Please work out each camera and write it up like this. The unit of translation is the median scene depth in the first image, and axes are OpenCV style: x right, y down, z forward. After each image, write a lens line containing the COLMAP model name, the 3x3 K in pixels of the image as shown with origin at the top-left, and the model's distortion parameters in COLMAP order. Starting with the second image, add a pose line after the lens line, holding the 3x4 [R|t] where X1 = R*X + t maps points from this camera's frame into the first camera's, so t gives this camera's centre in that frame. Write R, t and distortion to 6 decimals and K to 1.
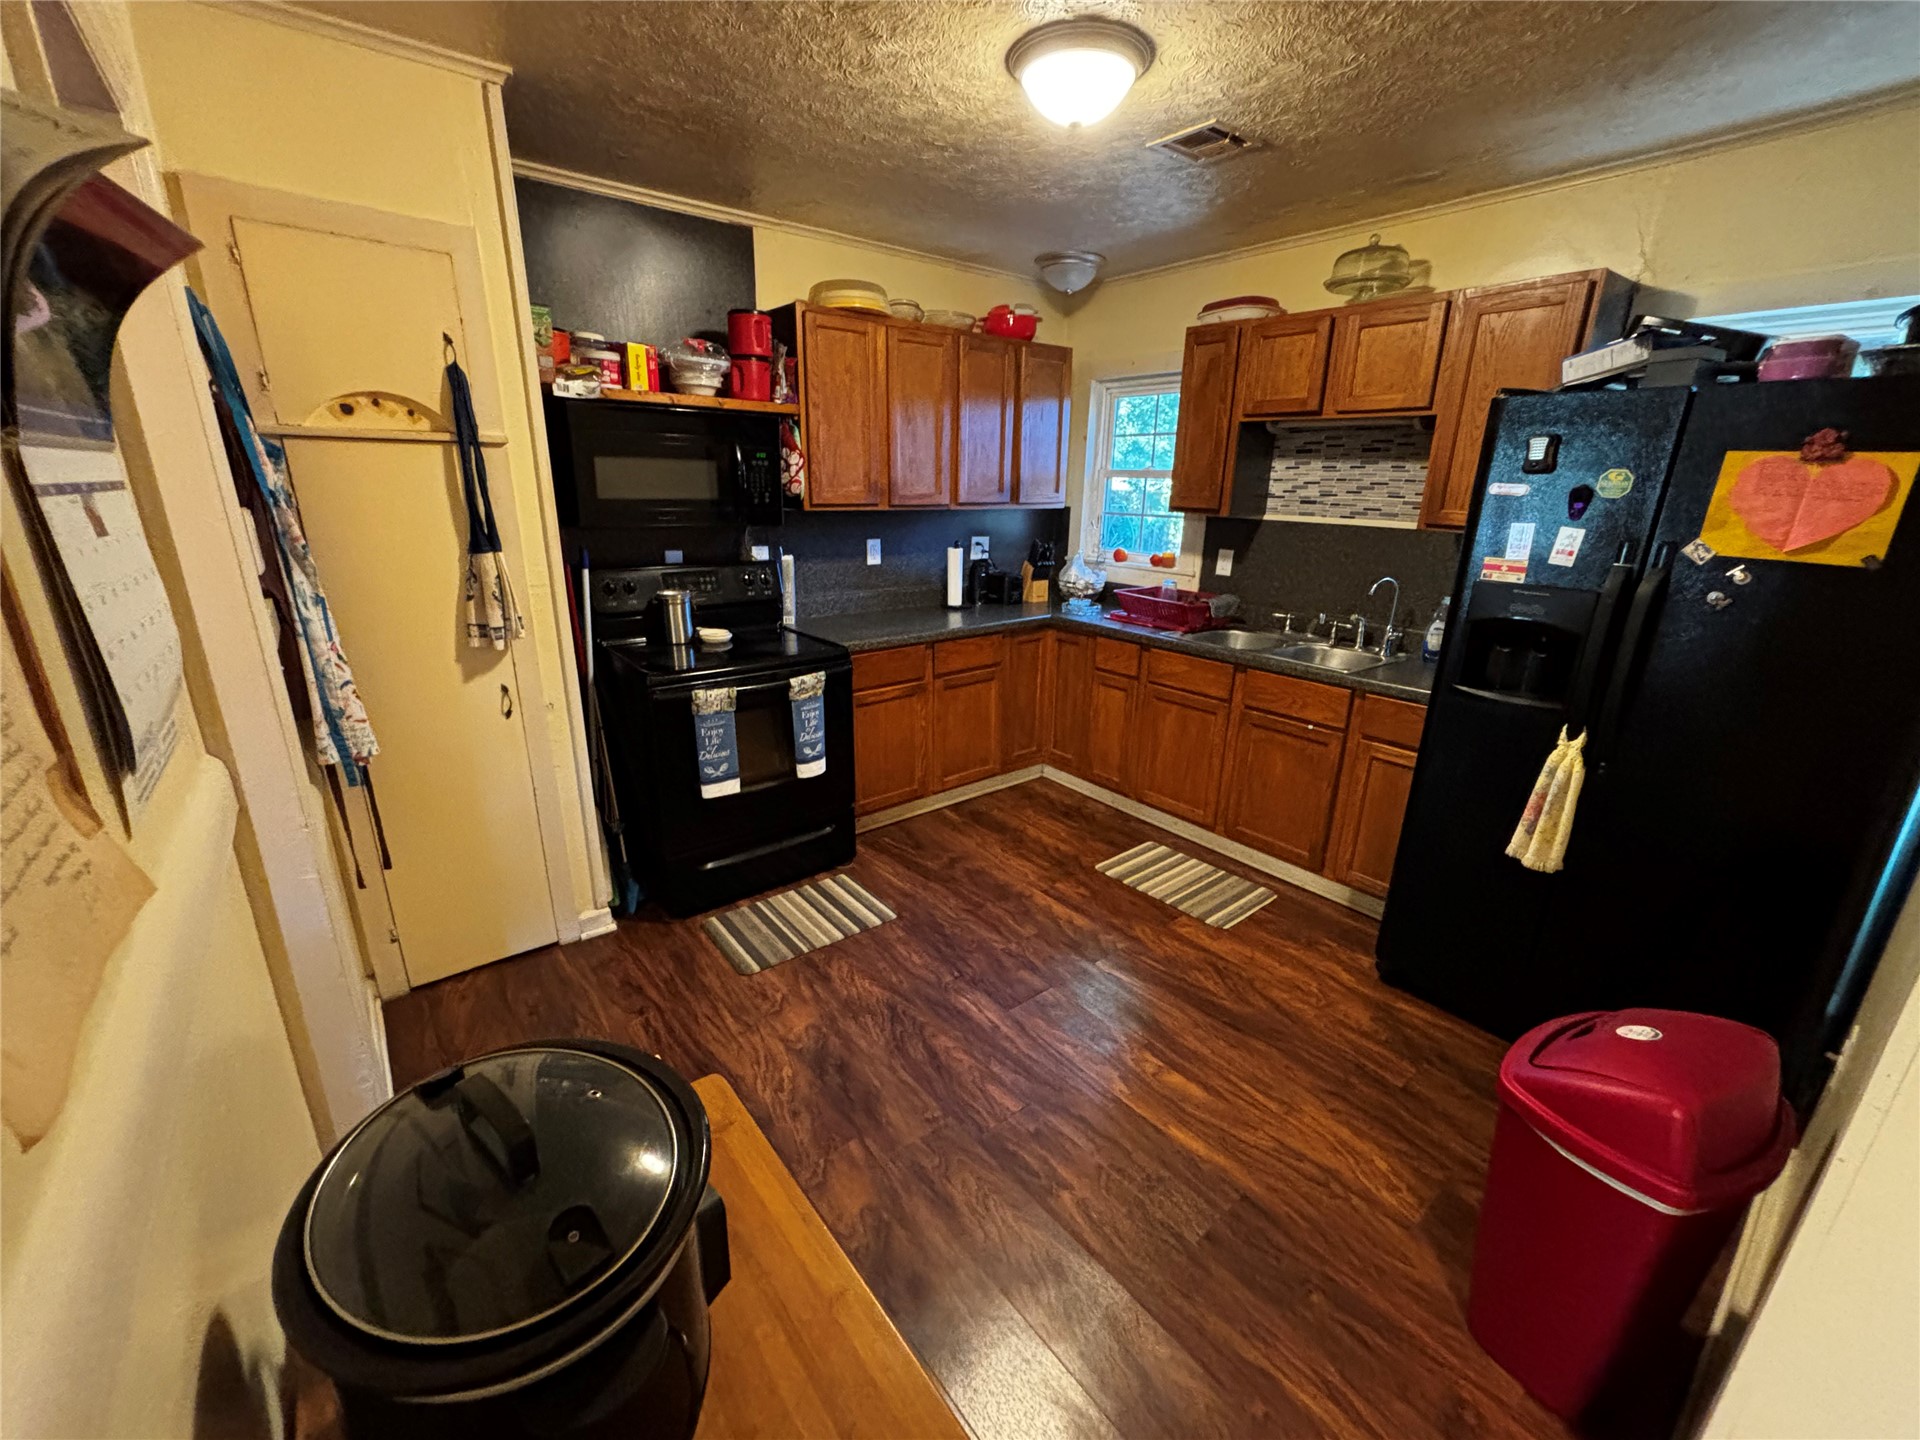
lens RADIAL K [[774.0, 0, 960.0], [0, 774.0, 720.0], [0, 0, 1]] dist [0.013577, -0.000608]
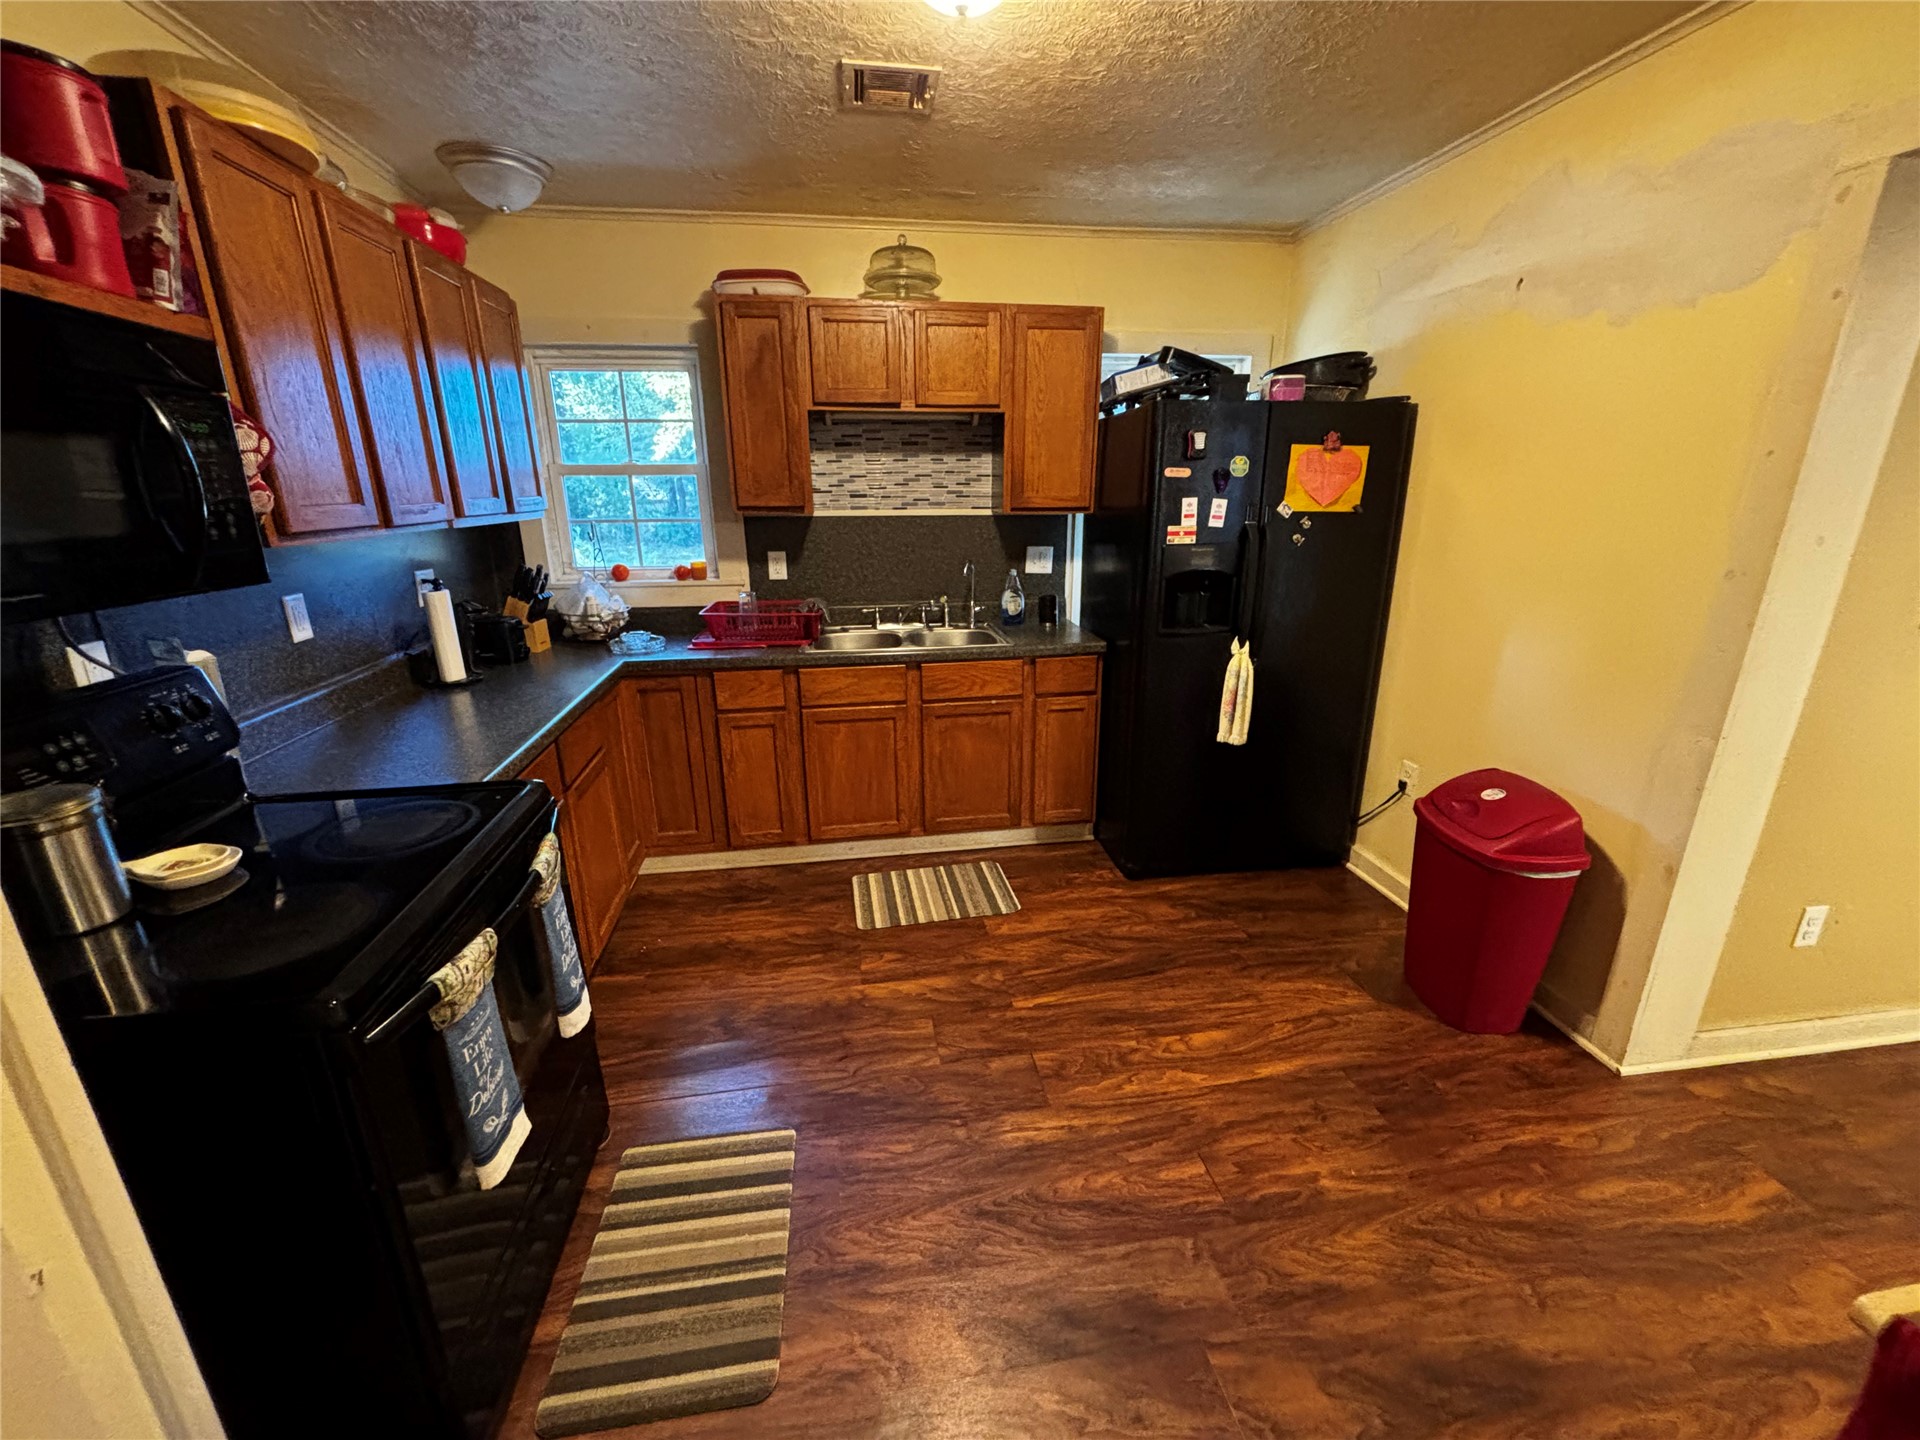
lens RADIAL K [[774.0, 0, 960.0], [0, 774.0, 720.0], [0, 0, 1]] dist [0.013577, -0.000608]
pose [[0.504823, -0.275997, 0.817912, -0.426723], [0.277946, 0.949019, 0.148687, -0.130466], [-0.817251, 0.152275, 0.555799, 0.422261]]
